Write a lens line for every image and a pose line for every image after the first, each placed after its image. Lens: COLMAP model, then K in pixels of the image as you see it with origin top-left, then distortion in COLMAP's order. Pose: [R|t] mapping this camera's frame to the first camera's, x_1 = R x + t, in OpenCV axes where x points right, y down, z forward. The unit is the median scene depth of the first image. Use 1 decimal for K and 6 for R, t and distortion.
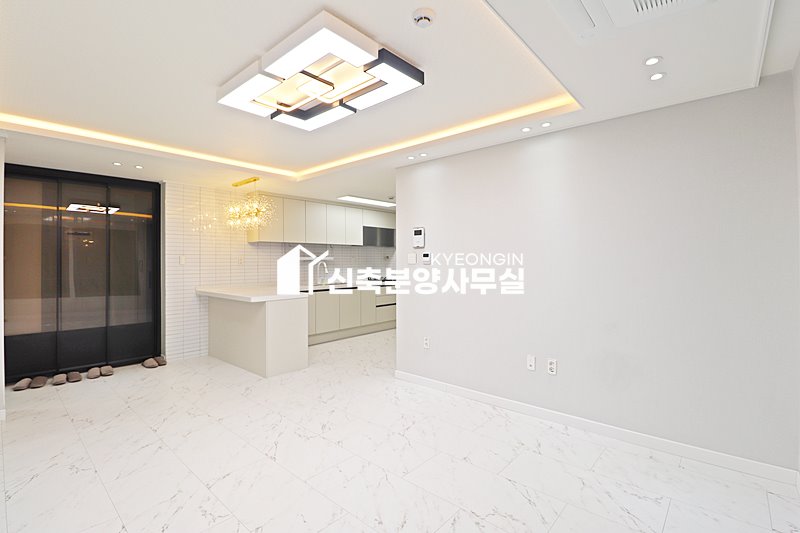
lens RADIAL K [[369.0, 0, 399.0], [0, 369.0, 261.1], [0, 0, 1]] dist [-0.009459, -0.007602]
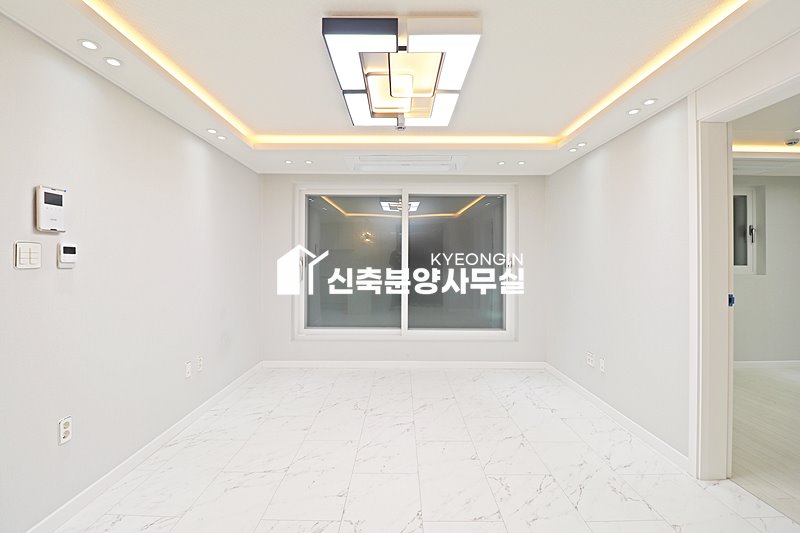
lens RADIAL K [[369.0, 0, 396.9], [0, 369.0, 260.9], [0, 0, 1]] dist [-0.009459, -0.007602]
pose [[-0.666248, 0.005762, 0.745708, -0.560593], [-0.000693, 0.999965, -0.008346, 0.002562], [-0.745730, -0.006077, -0.666220, 0.976673]]
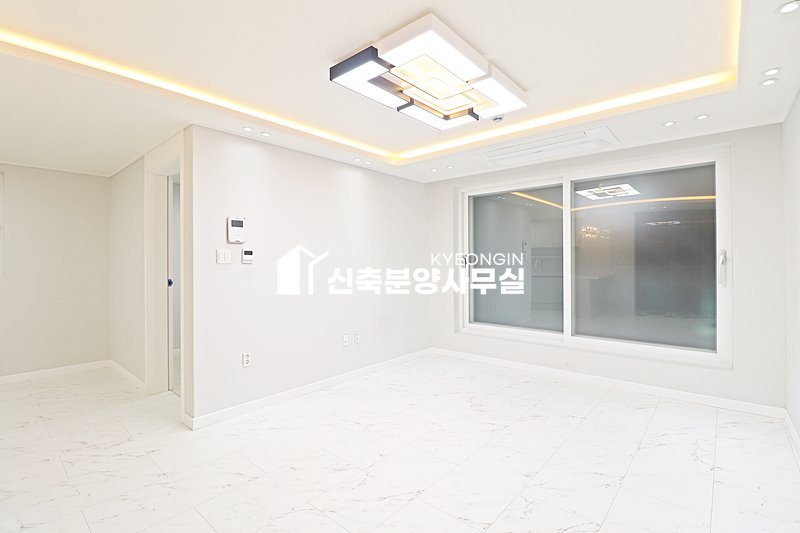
lens RADIAL K [[369.0, 0, 388.8], [0, 369.0, 262.3], [0, 0, 1]] dist [-0.009459, -0.007602]
pose [[-0.008596, 0.005089, 0.999950, -0.735282], [0.003466, 0.999981, -0.005059, 0.010794], [-0.999957, 0.003423, -0.008614, 0.678774]]
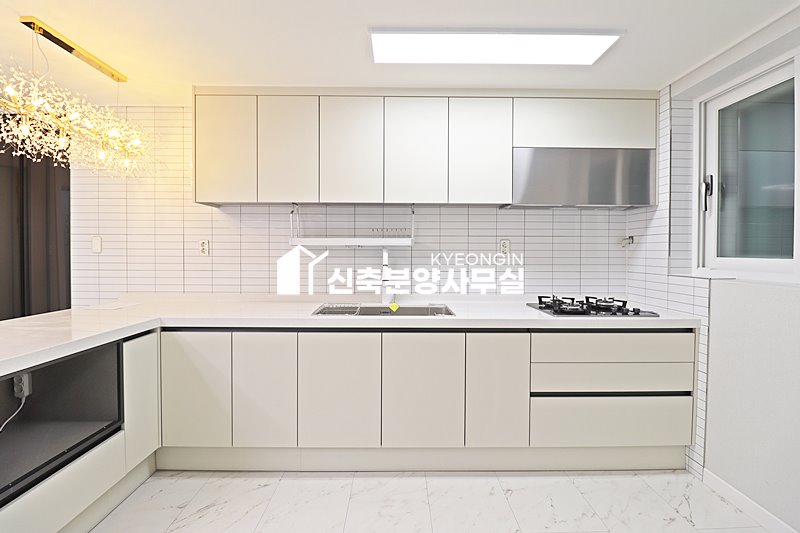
lens RADIAL K [[369.0, 0, 398.7], [0, 369.0, 261.2], [0, 0, 1]] dist [-0.009459, -0.007602]
pose [[0.669649, 0.023530, -0.742305, 0.151745], [-0.006603, 0.999647, 0.025731, 0.006316], [0.742648, -0.012329, 0.669568, 1.221937]]
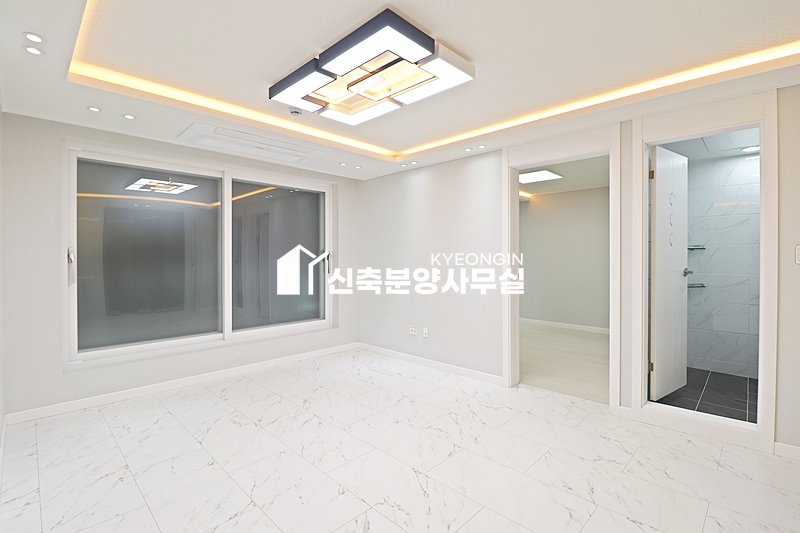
lens RADIAL K [[369.0, 0, 403.5], [0, 369.0, 261.4], [0, 0, 1]] dist [-0.009459, -0.007602]
pose [[-0.999150, 0.008695, 0.040302, -0.220696], [0.009017, 0.999929, 0.007804, 0.009087], [-0.040231, 0.008161, -0.999157, 1.188752]]
